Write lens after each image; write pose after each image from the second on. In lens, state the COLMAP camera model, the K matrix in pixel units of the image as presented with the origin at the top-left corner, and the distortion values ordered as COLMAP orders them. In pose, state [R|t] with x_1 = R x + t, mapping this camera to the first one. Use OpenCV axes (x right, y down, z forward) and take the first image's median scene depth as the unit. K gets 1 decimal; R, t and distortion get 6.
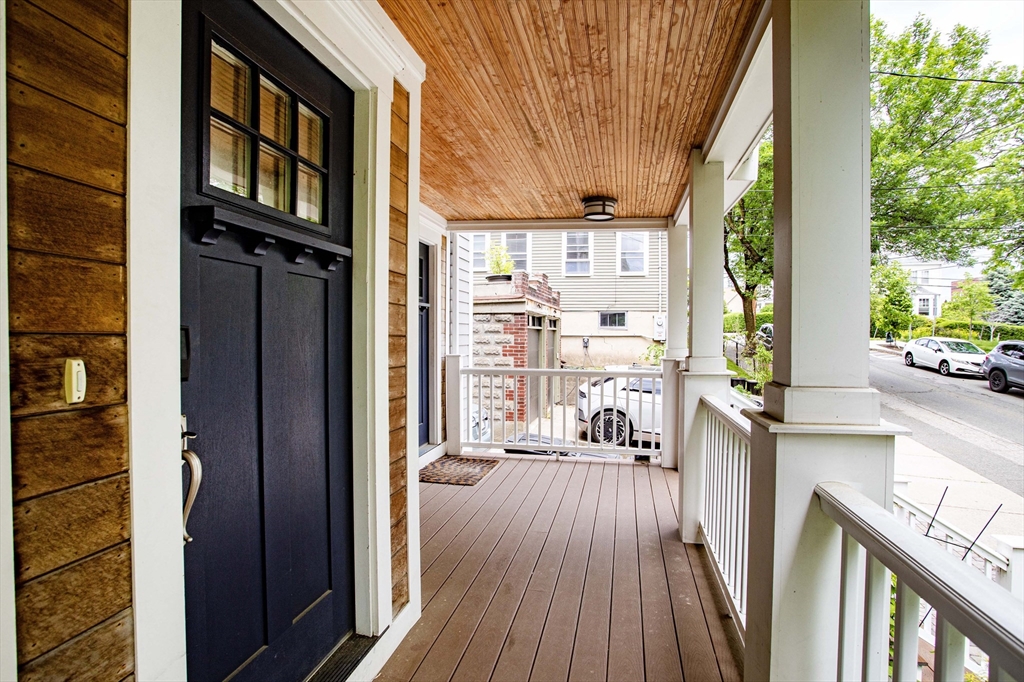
lens RADIAL K [[488.4, 0, 511.6], [0, 488.4, 339.5], [0, 0, 1]] dist [0.002239, 0.000362]
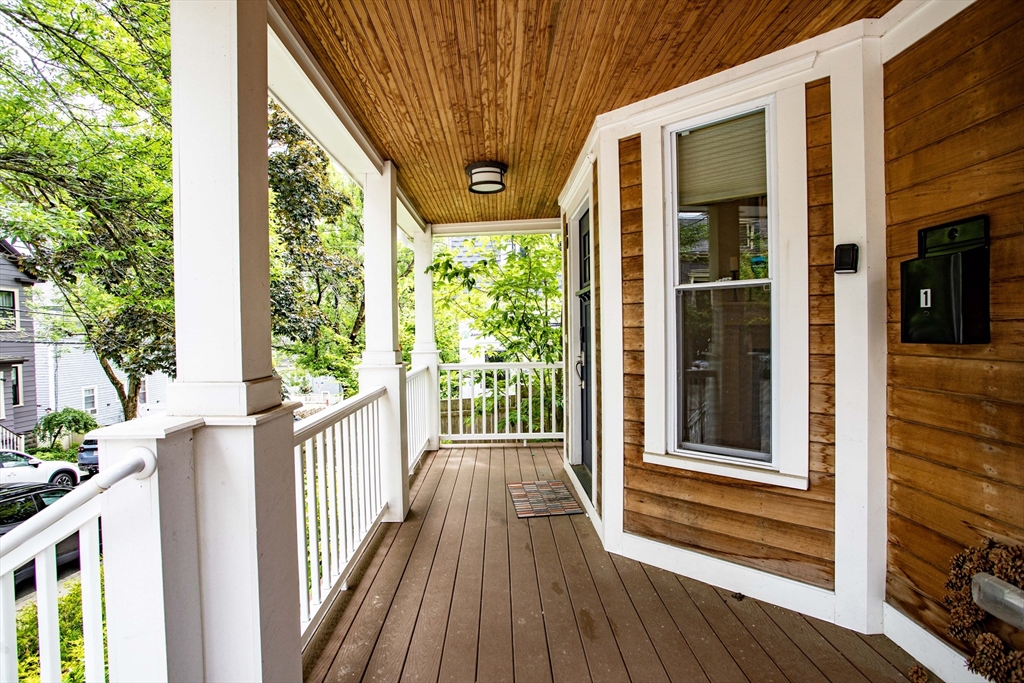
lens RADIAL K [[488.4, 0, 511.6], [0, 488.4, 340.0], [0, 0, 1]] dist [0.002239, 0.000362]
pose [[-0.967813, 0.013903, -0.251285, 0.324140], [0.009291, 0.999766, 0.019530, -0.006136], [0.251498, 0.016566, -0.967716, 1.940399]]
